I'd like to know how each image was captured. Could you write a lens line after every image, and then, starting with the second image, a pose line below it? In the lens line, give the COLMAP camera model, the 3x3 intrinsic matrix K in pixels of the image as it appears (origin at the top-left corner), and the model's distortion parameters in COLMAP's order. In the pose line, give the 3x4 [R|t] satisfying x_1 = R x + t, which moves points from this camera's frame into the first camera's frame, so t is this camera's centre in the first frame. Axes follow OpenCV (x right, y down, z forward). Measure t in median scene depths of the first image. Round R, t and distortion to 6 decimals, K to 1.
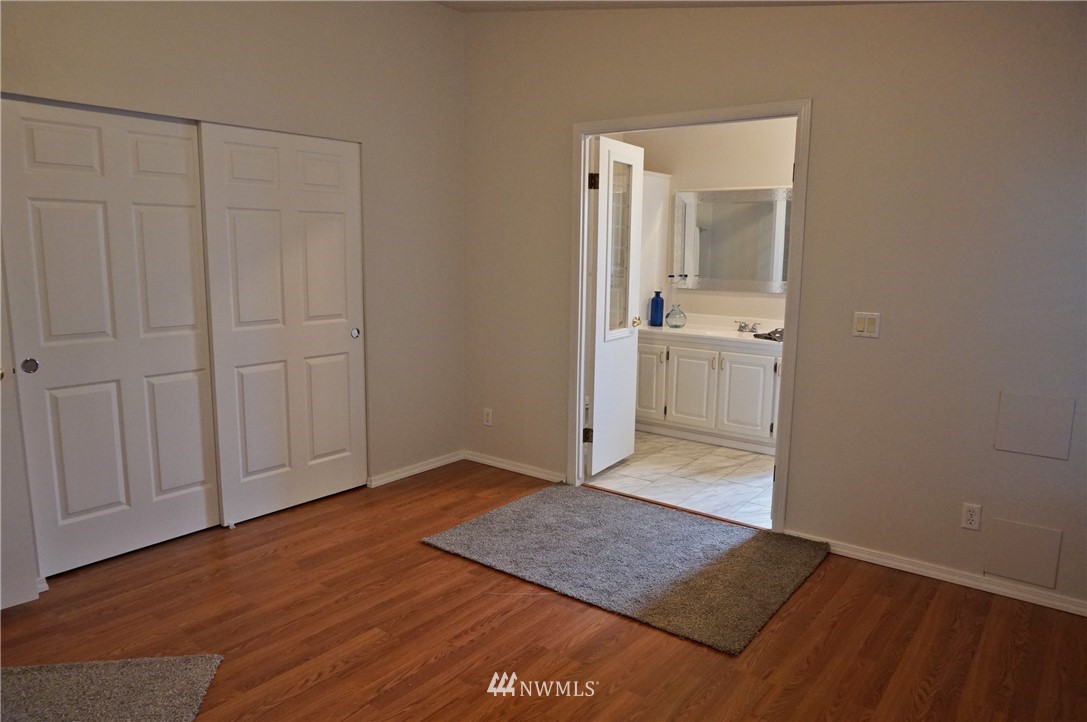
lens RADIAL K [[724.8, 0, 543.5], [0, 724.8, 361.0], [0, 0, 1]] dist [-0.051889, 0.032712]
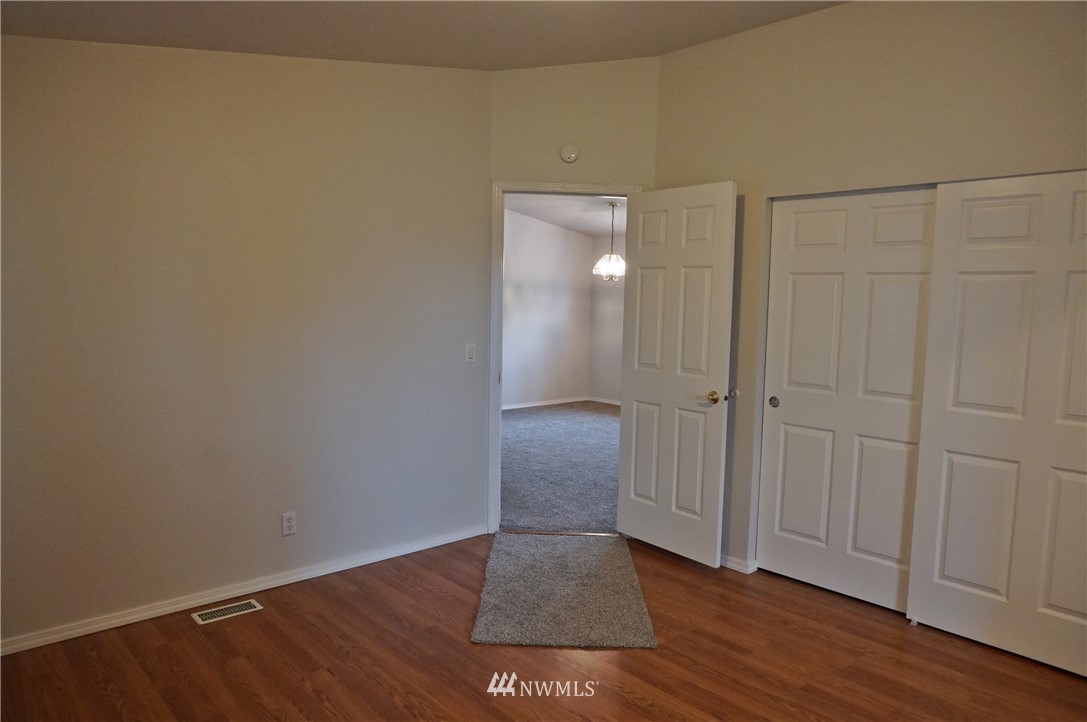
lens RADIAL K [[724.8, 0, 543.5], [0, 724.8, 361.0], [0, 0, 1]] dist [-0.051889, 0.032712]
pose [[-0.165184, 0.069391, -0.983819, 0.526127], [-0.180353, 0.978576, 0.099303, -0.100725], [0.969632, 0.193838, -0.149131, 0.650799]]
